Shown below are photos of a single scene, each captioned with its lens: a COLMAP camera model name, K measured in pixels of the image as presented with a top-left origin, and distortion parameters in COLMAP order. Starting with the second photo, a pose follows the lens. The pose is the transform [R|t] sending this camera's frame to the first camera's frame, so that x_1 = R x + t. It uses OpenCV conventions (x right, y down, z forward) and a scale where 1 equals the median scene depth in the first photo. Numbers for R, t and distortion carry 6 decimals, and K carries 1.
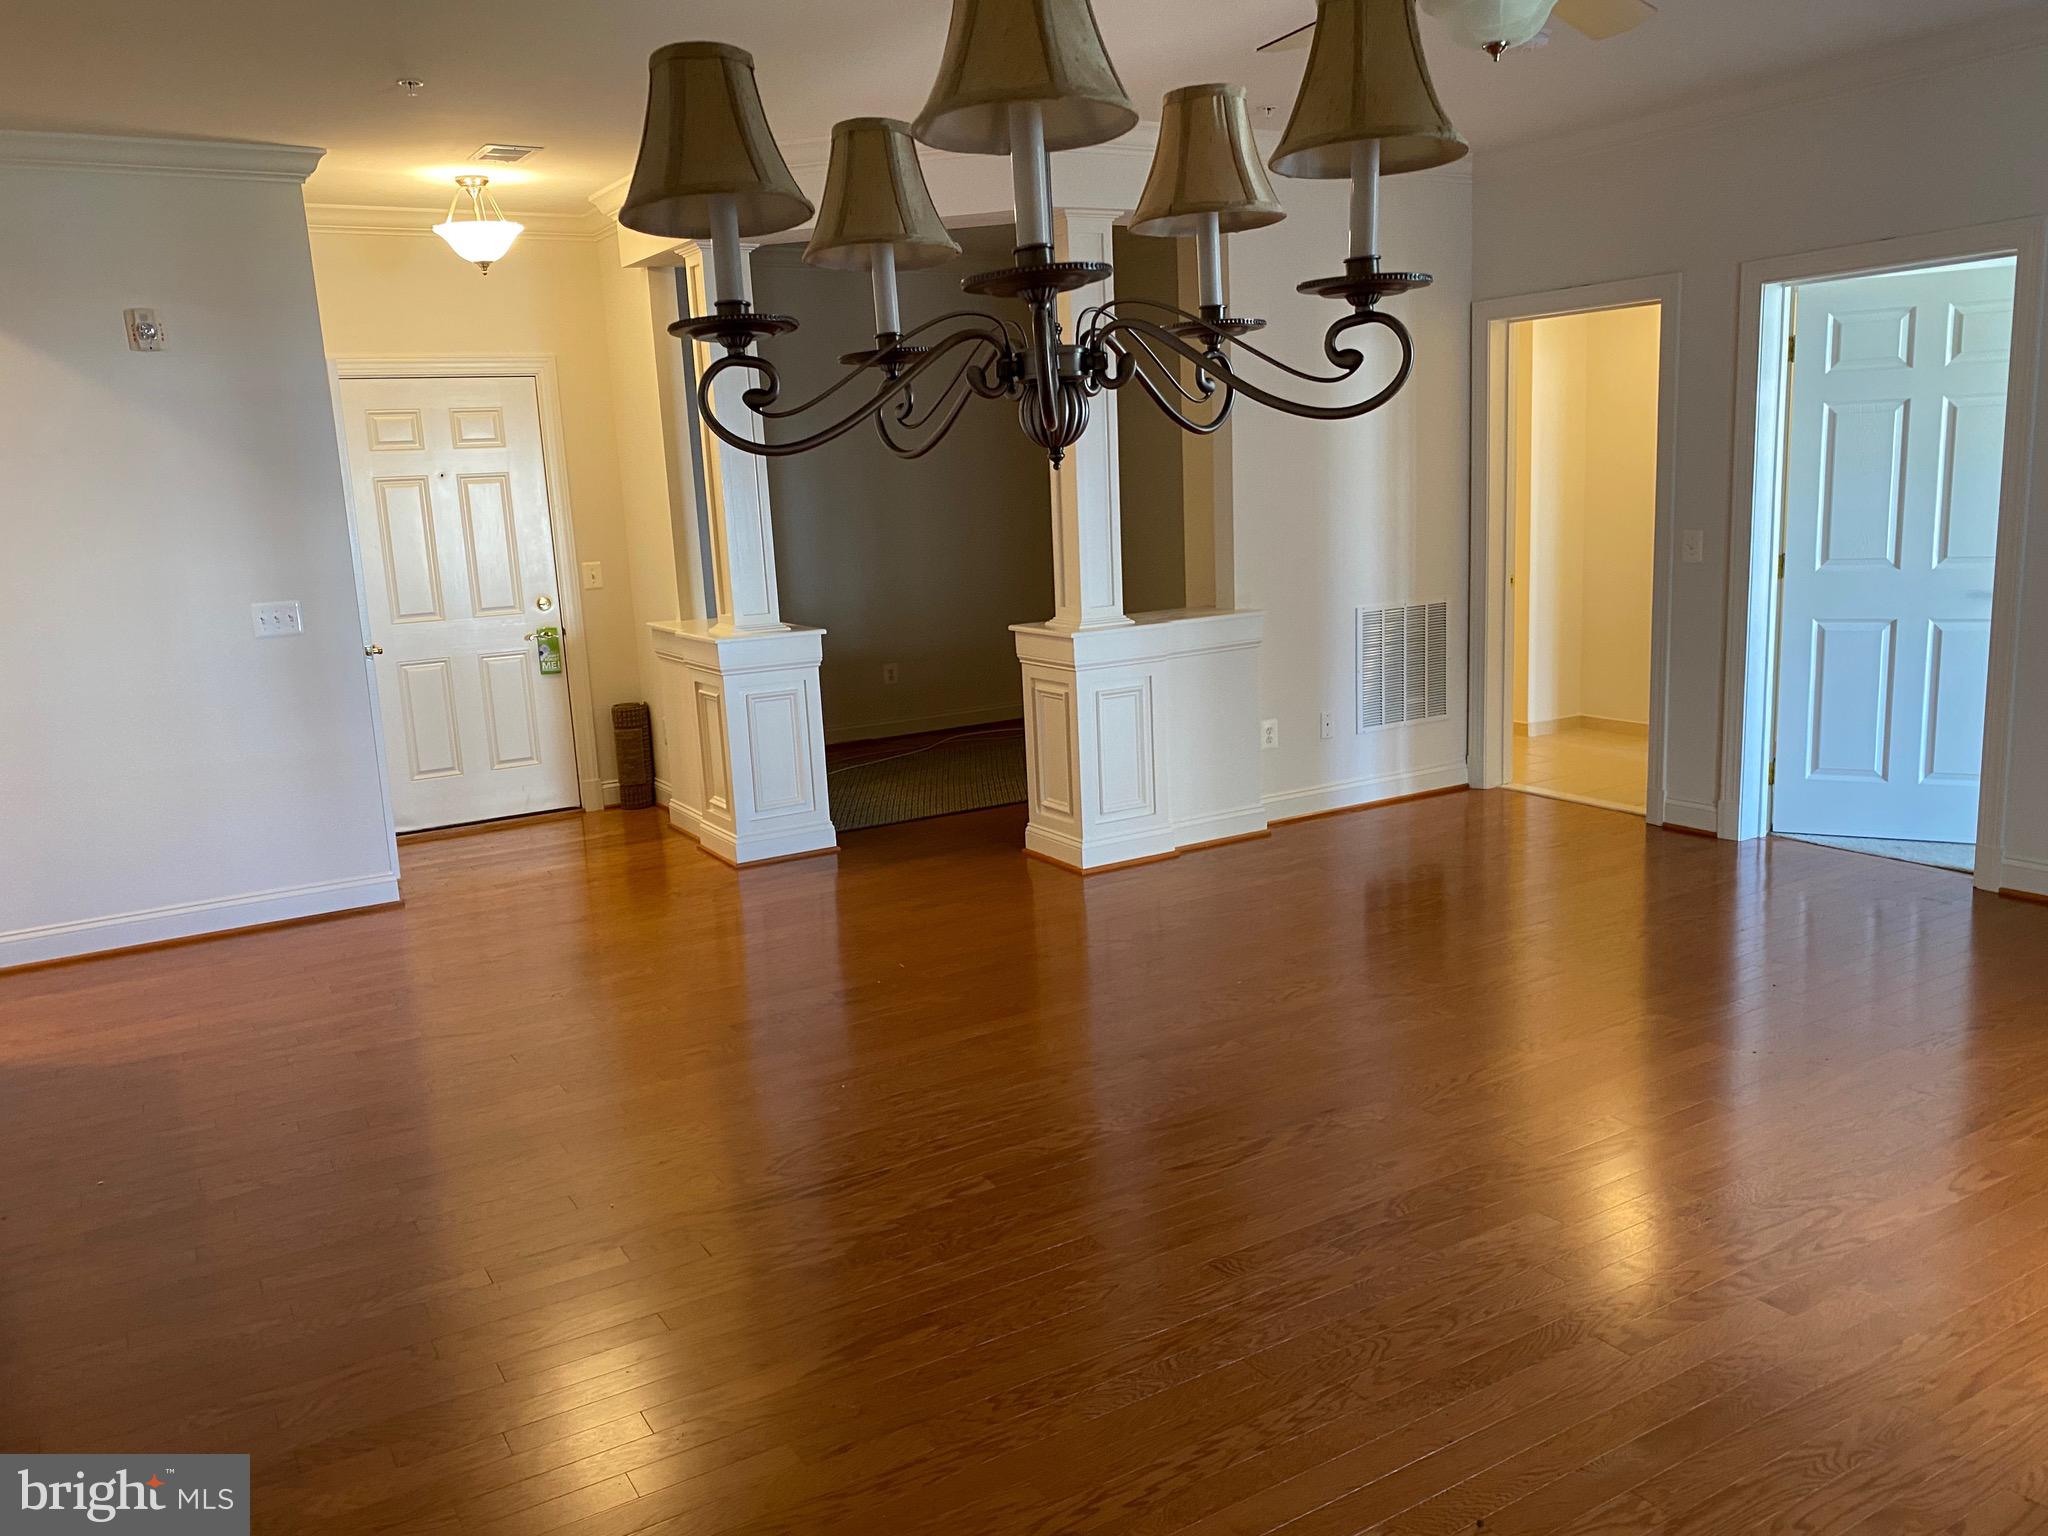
lens RADIAL K [[1571.0, 0, 1024.8], [0, 1571.0, 770.9], [0, 0, 1]] dist [0.041097, -0.035790]
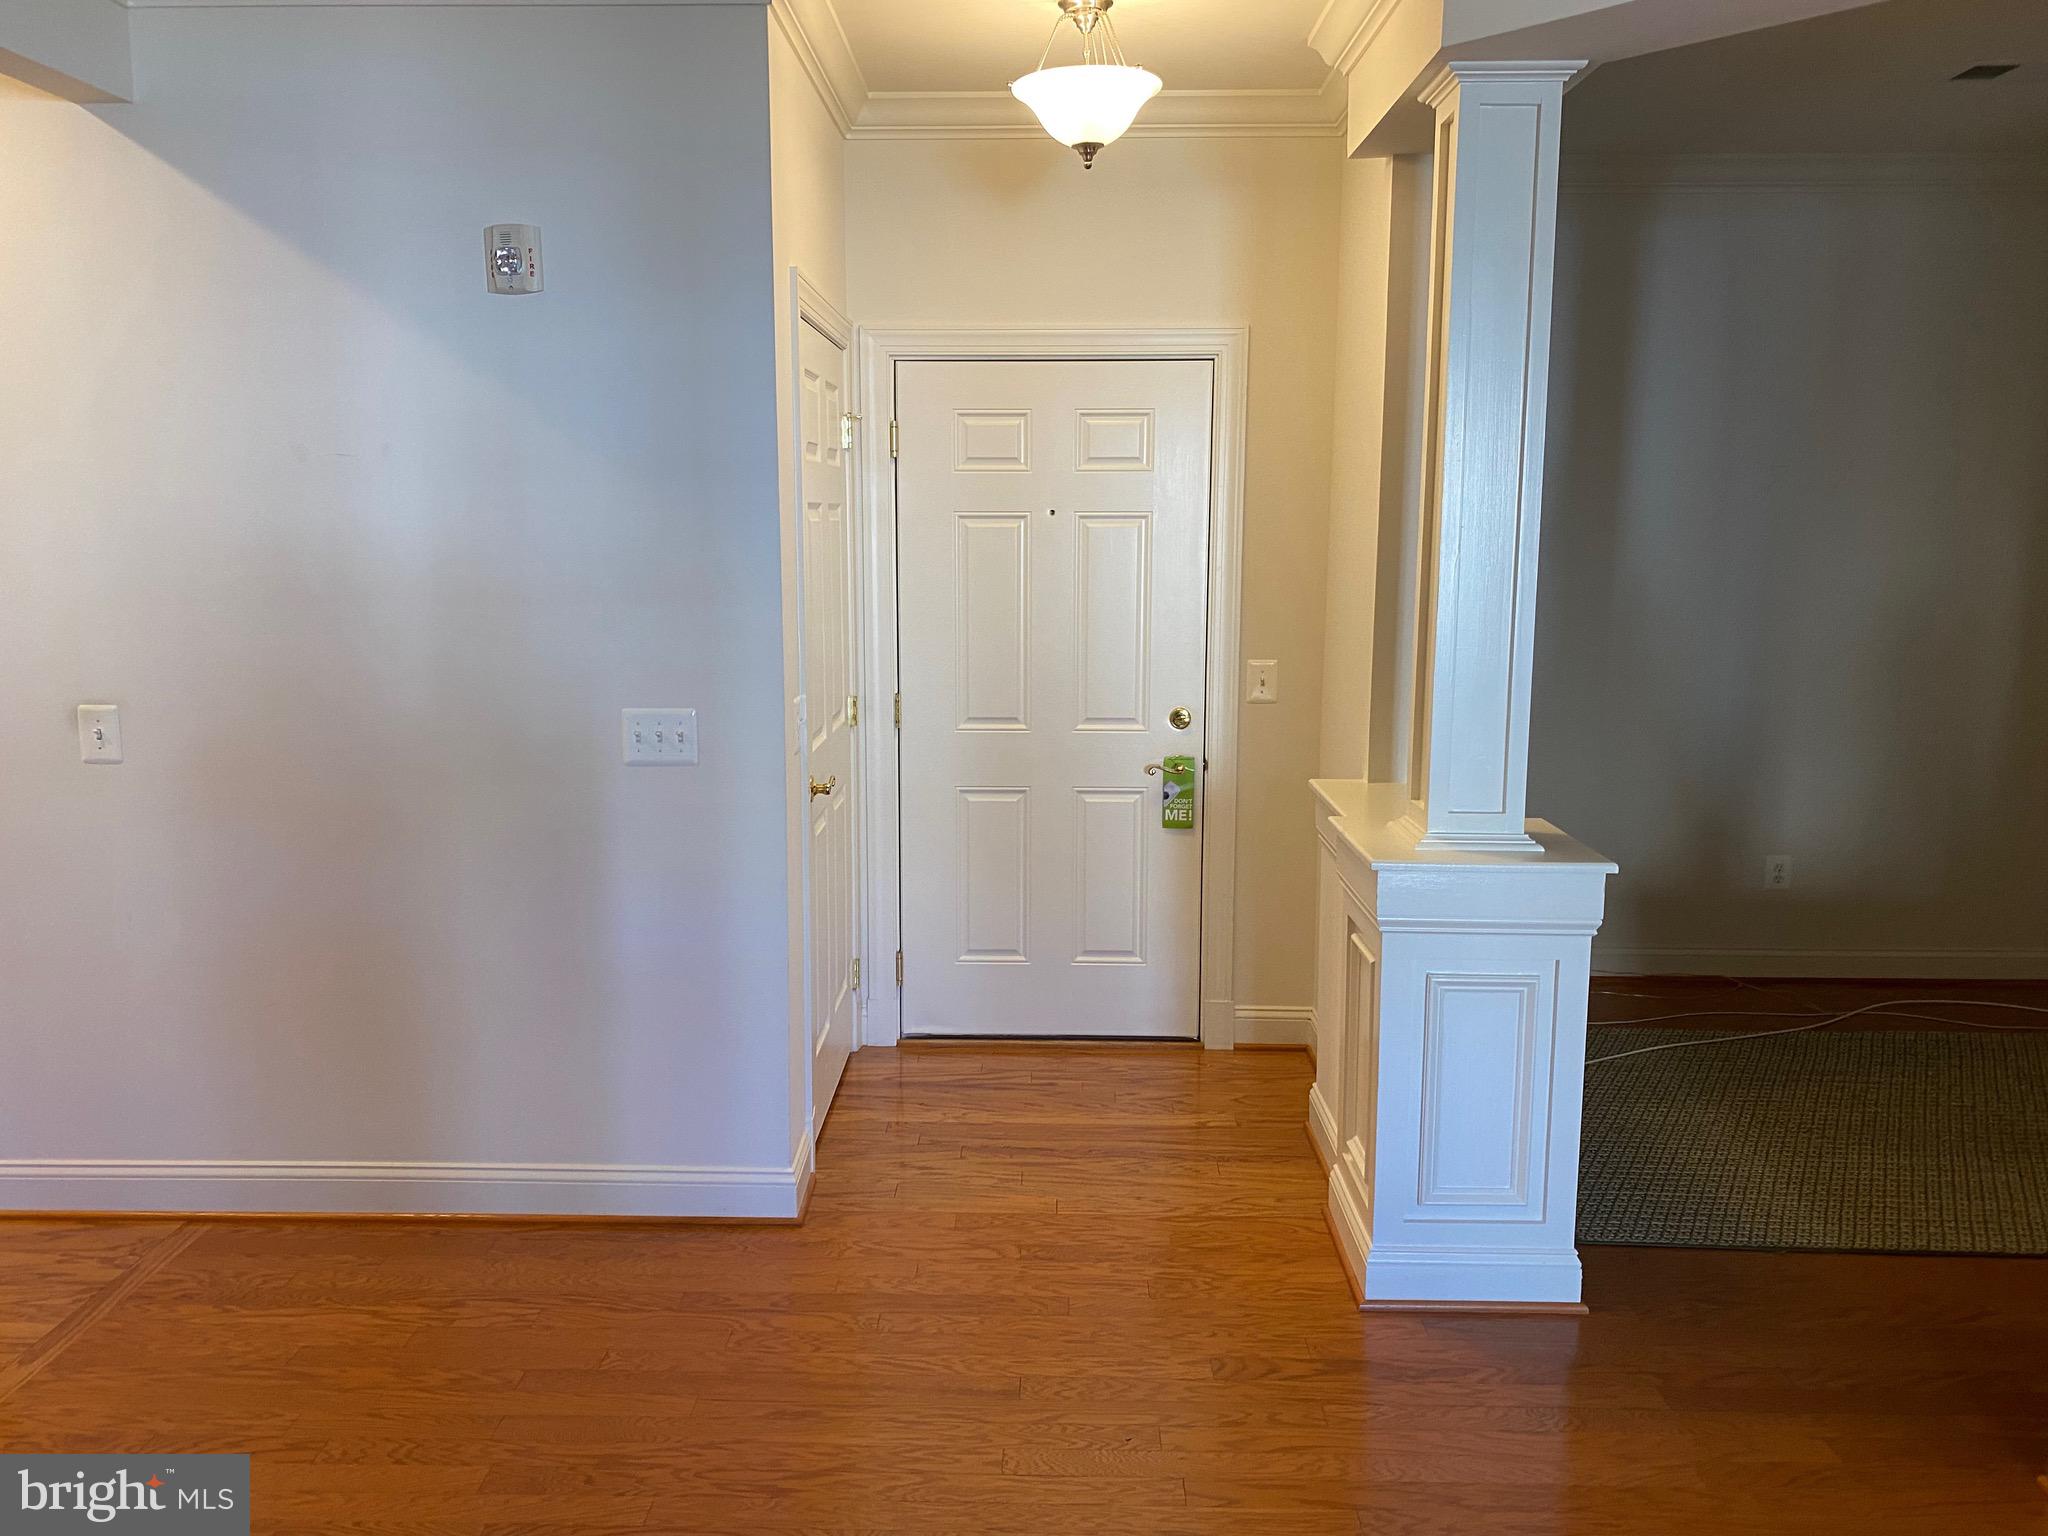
lens RADIAL K [[1571.0, 0, 1022.7], [0, 1571.0, 775.4], [0, 0, 1]] dist [0.041097, -0.035790]
pose [[0.848477, 0.132710, -0.512323, -0.035453], [-0.141500, 0.989693, 0.022023, -0.096404], [0.509966, 0.053808, 0.858510, 0.466454]]
